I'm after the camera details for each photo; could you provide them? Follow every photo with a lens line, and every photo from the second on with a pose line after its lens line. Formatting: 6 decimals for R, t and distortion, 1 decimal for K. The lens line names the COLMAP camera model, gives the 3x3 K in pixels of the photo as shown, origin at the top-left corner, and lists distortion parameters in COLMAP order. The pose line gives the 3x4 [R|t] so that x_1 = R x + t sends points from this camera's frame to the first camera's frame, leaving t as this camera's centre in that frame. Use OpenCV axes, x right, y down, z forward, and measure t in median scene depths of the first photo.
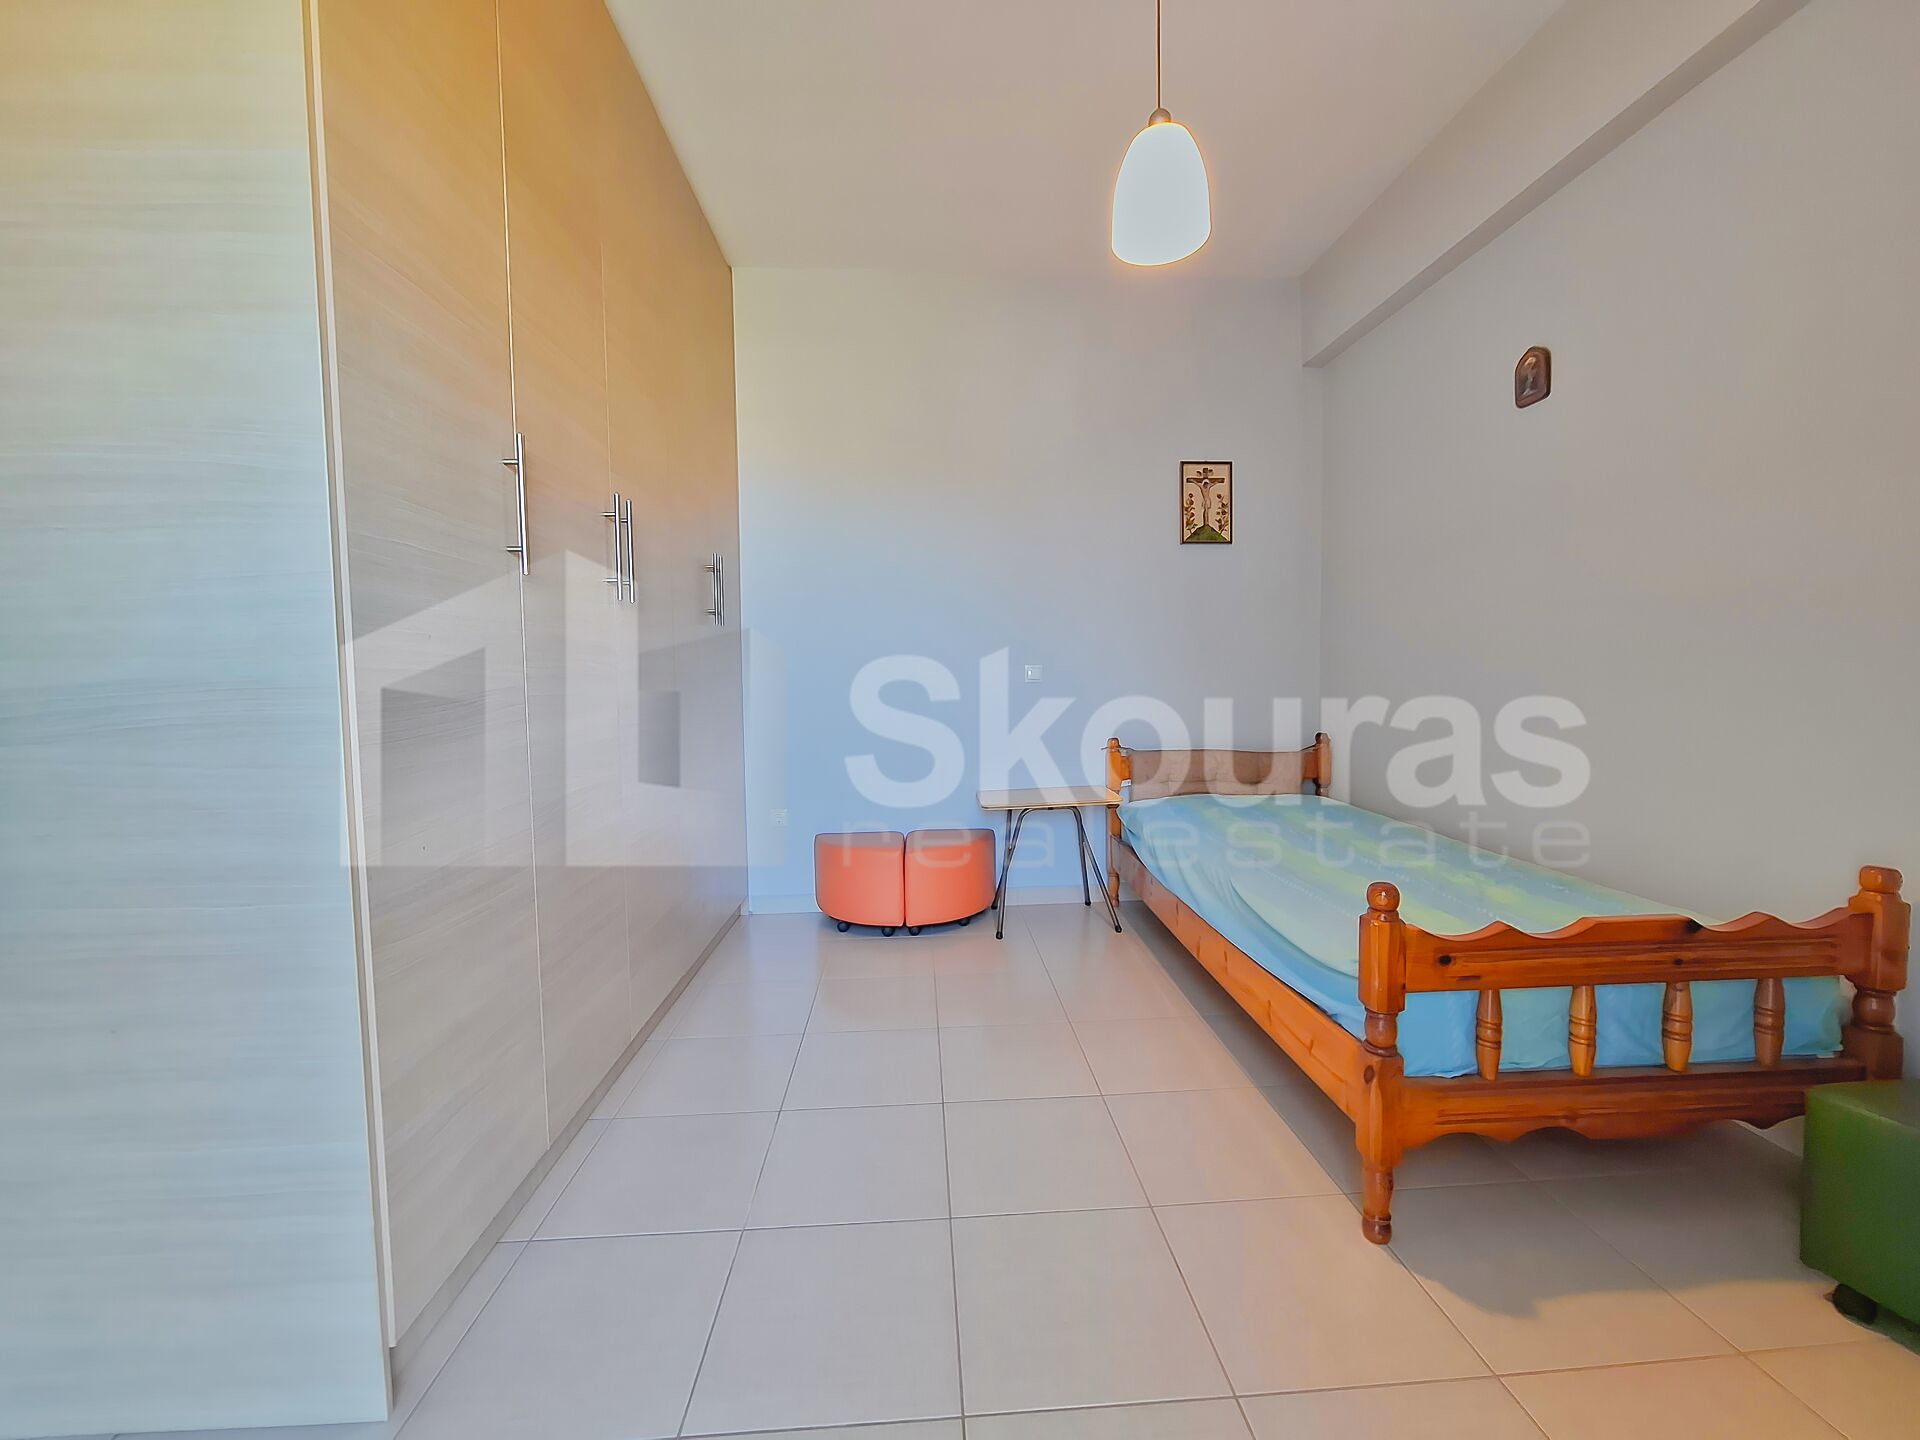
lens RADIAL K [[759.5, 0, 959.5], [0, 759.5, 714.2], [0, 0, 1]] dist [-0.002882, 0.000328]
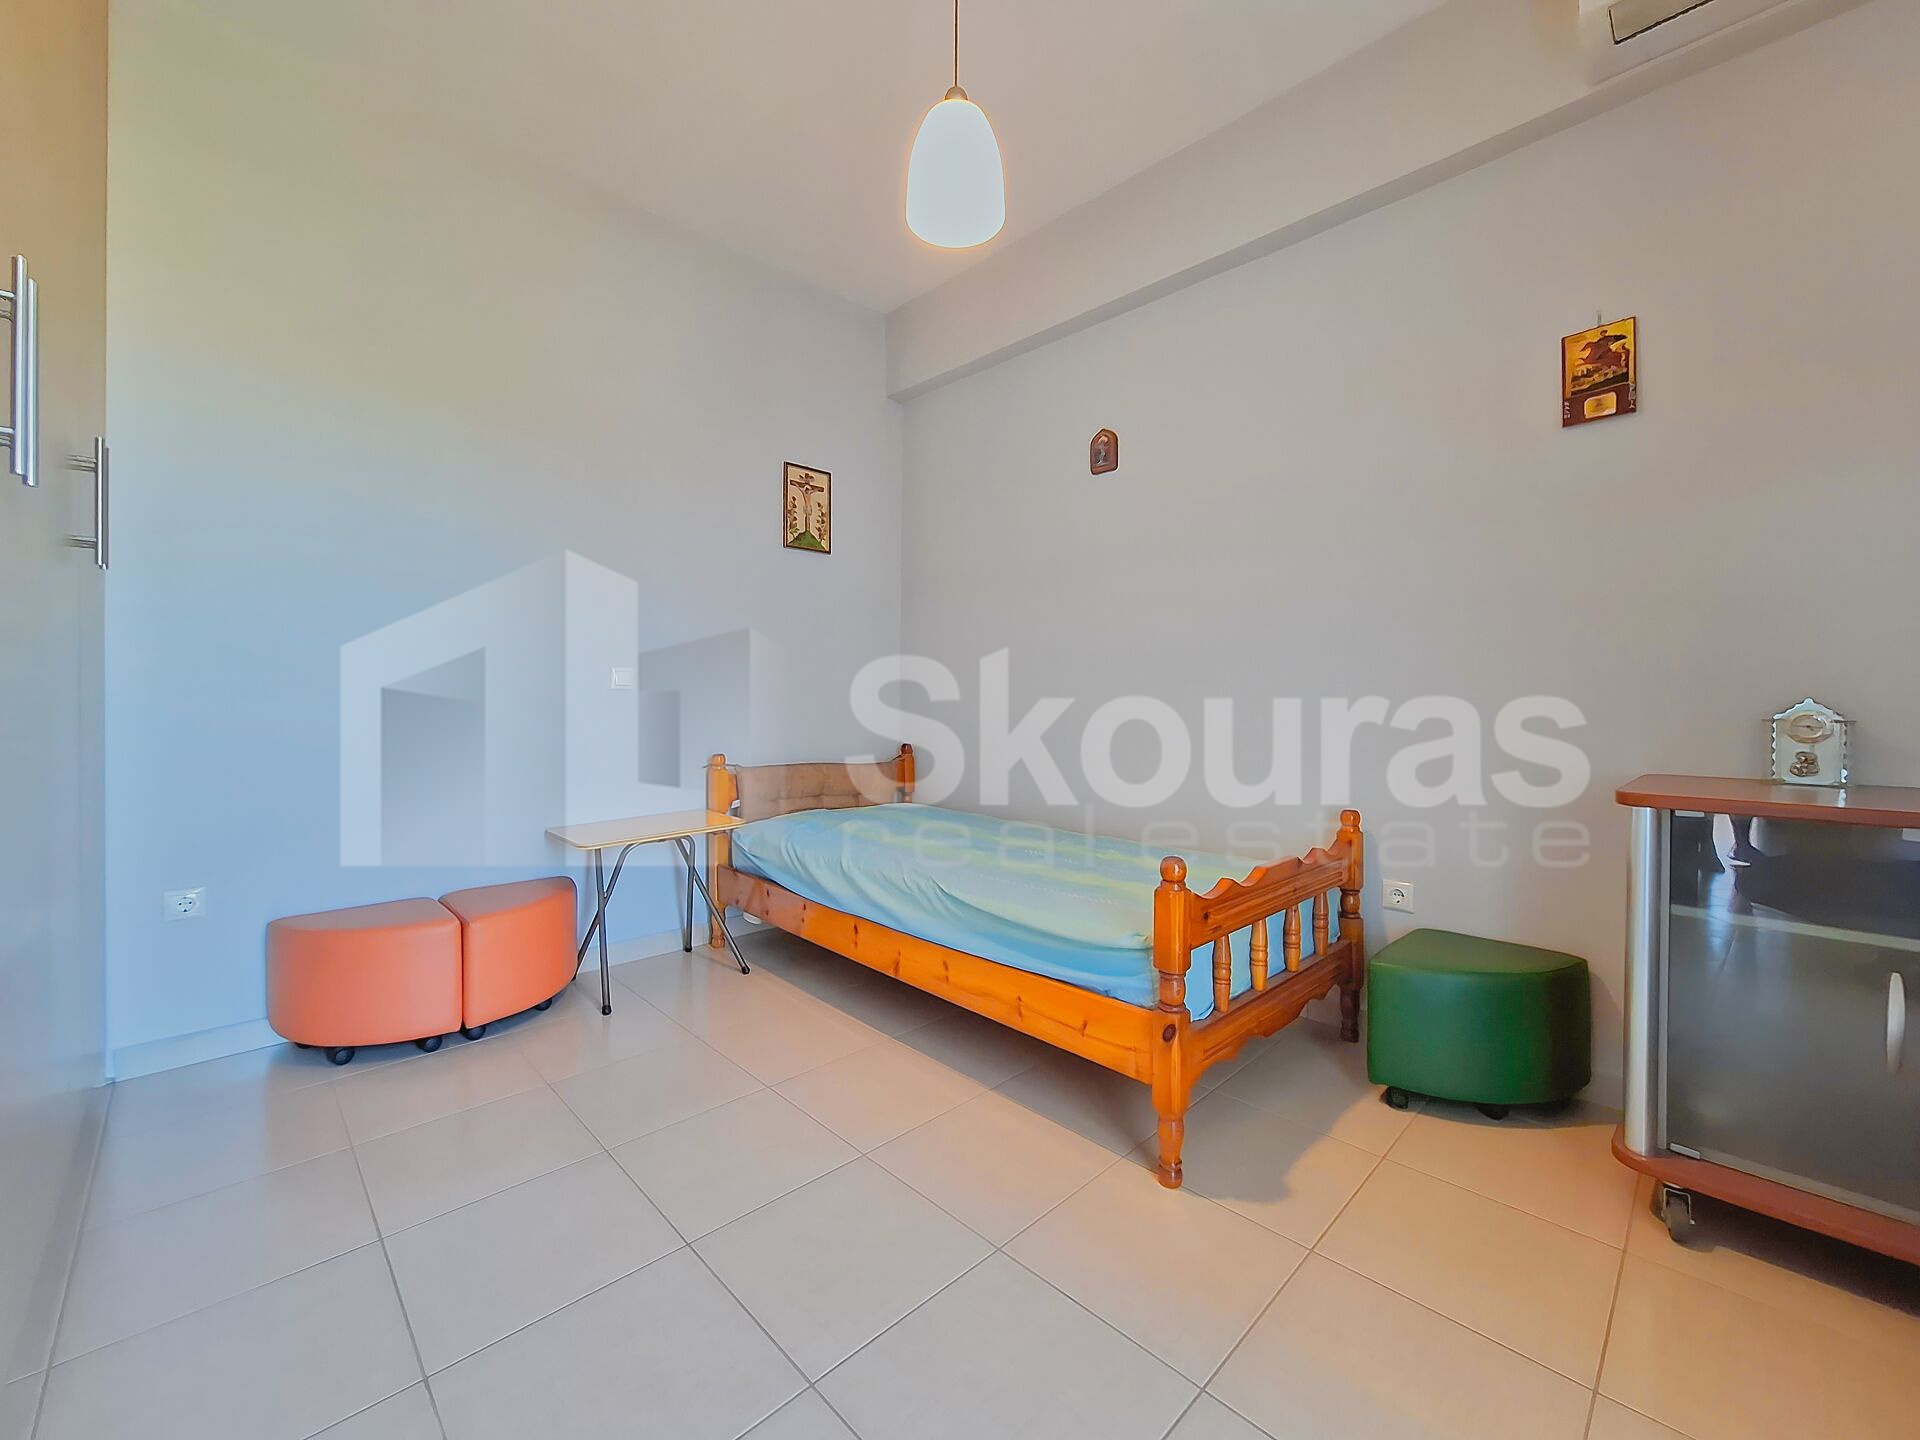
lens RADIAL K [[784.5, 0, 955.8], [0, 784.5, 693.4], [0, 0, 1]] dist [-0.011495, 0.000552]
pose [[0.755580, 0.020531, 0.654734, -0.199793], [0.018739, 0.998422, -0.052934, 0.015787], [-0.654788, 0.052265, 0.754003, 0.141239]]
